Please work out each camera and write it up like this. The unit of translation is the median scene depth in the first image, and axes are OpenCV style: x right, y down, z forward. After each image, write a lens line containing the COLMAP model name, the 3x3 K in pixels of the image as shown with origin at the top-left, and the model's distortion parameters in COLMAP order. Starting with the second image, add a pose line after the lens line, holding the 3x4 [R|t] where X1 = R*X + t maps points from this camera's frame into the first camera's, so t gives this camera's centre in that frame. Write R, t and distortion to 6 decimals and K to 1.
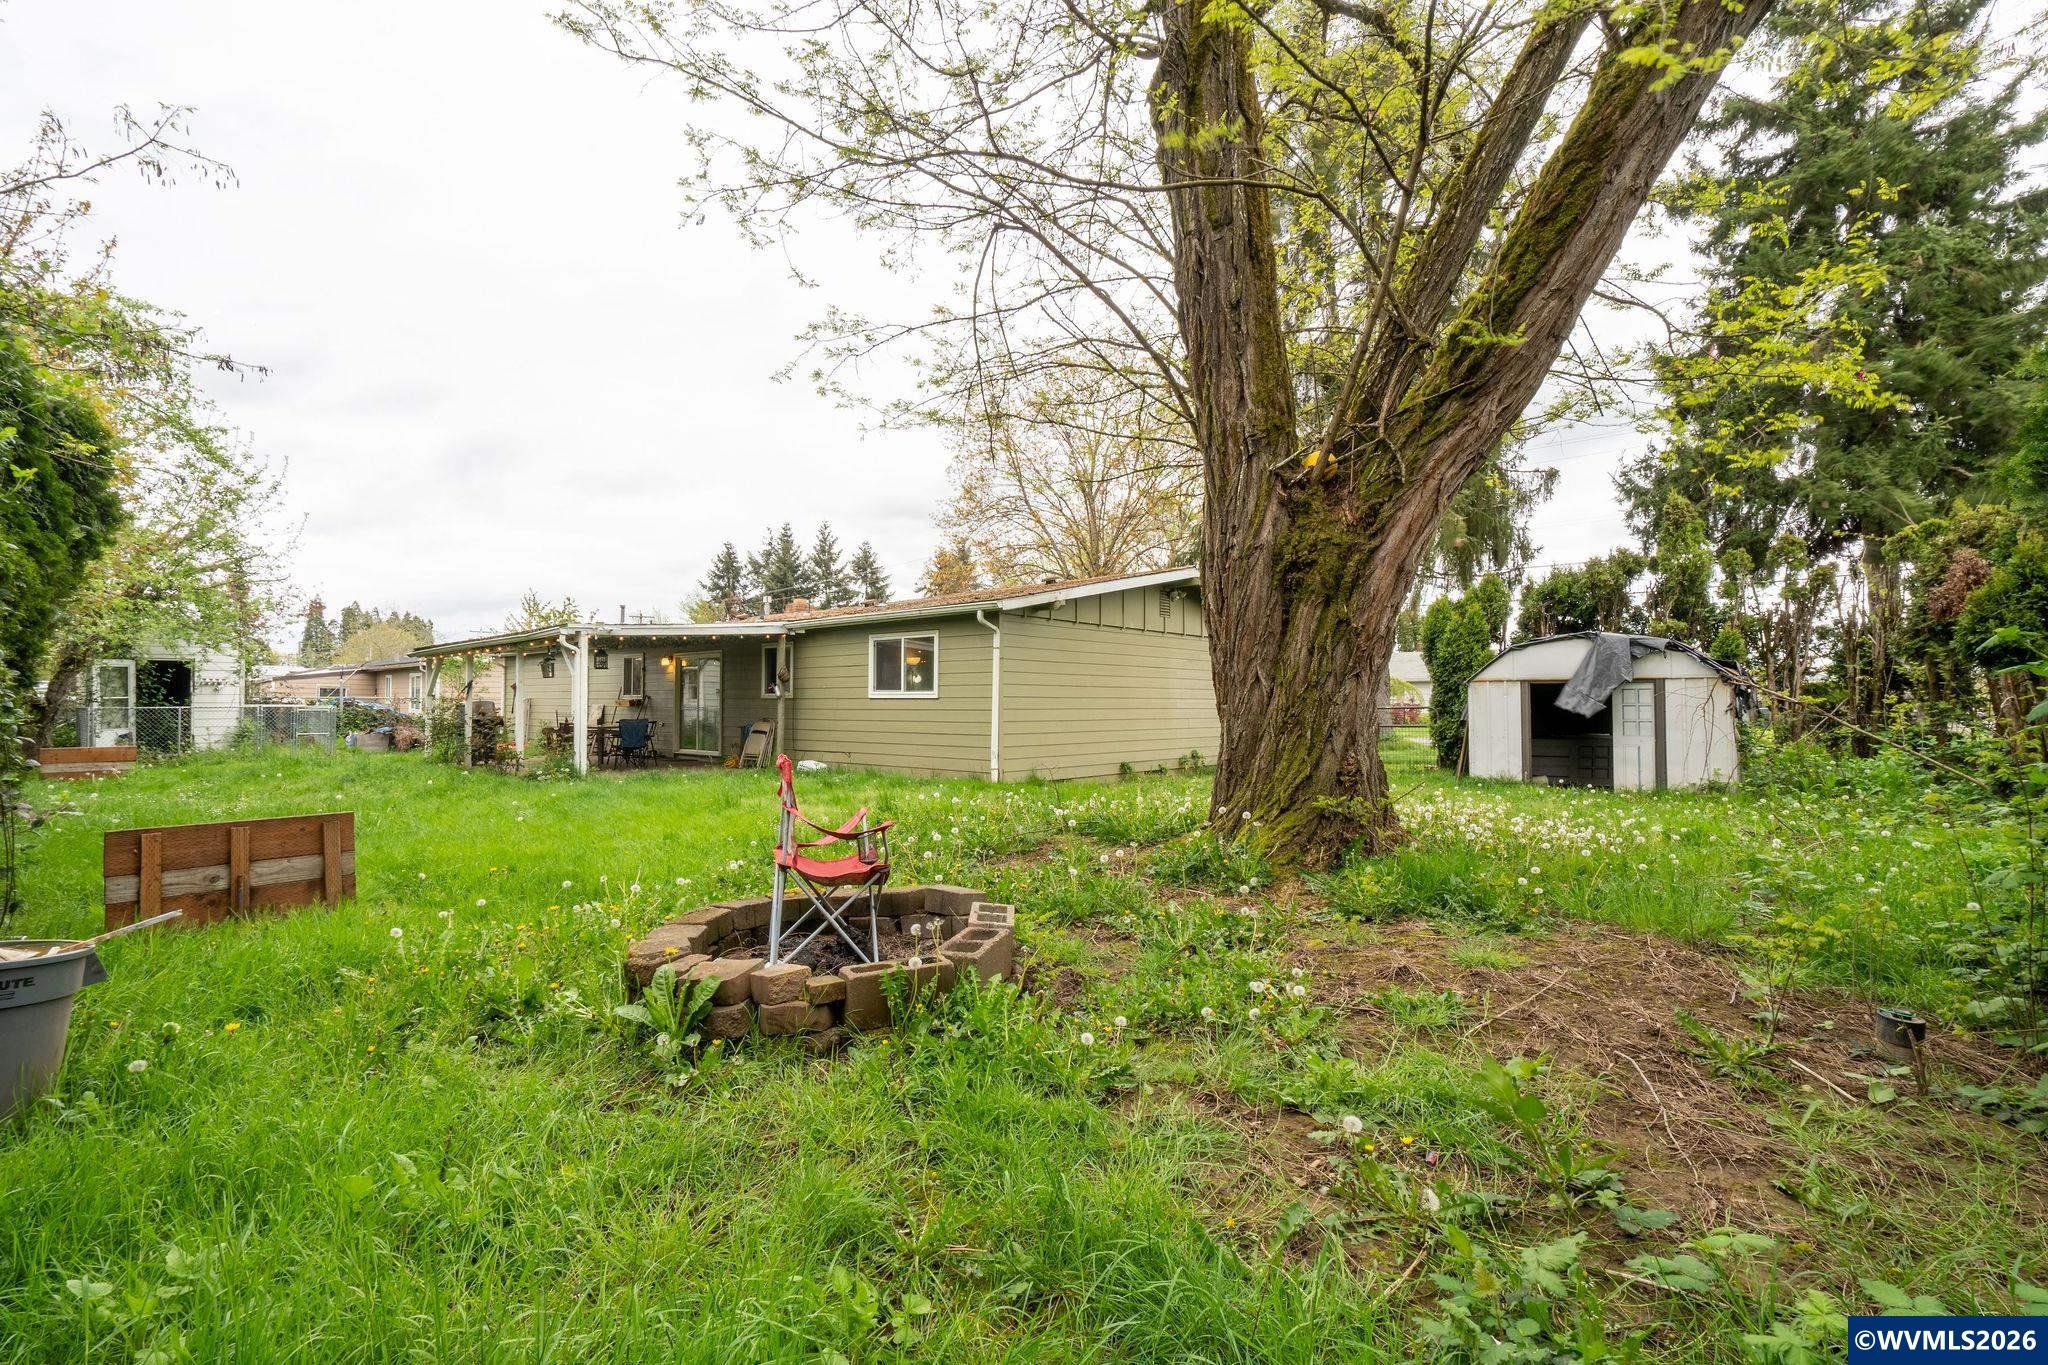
lens RADIAL K [[917.3, 0, 1024.0], [0, 917.3, 682.5], [0, 0, 1]] dist [-0.015696, 0.008876]
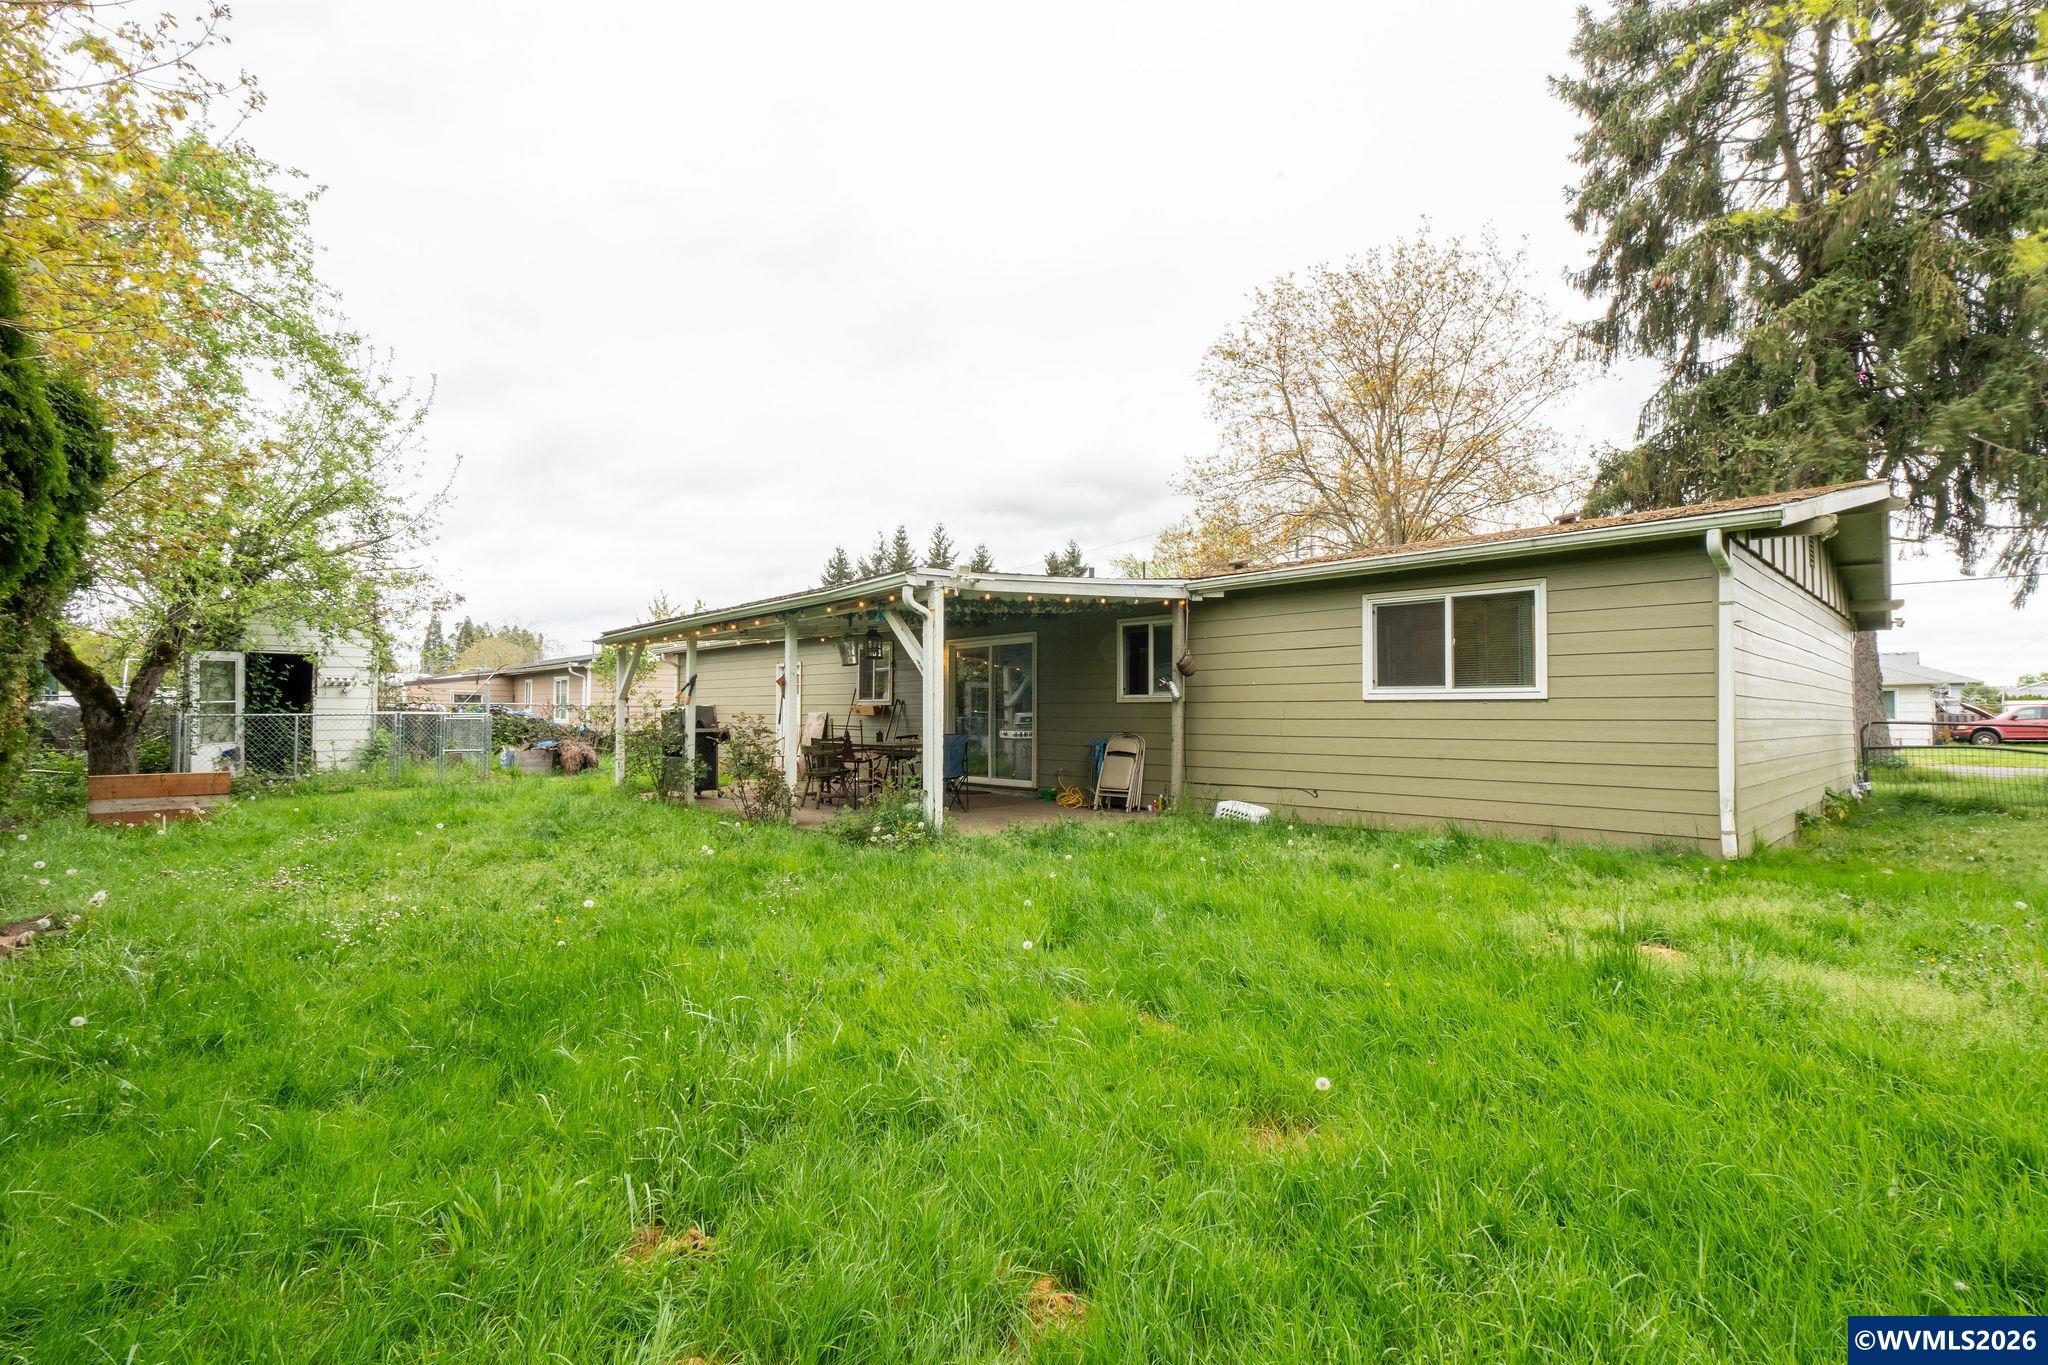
lens RADIAL K [[917.3, 0, 1024.0], [0, 917.3, 682.5], [0, 0, 1]] dist [-0.015696, 0.008876]
pose [[0.996339, -0.001186, -0.085486, -0.260956], [0.000139, 0.999925, -0.012256, 0.009884], [0.085494, 0.012199, 0.996264, 0.296655]]
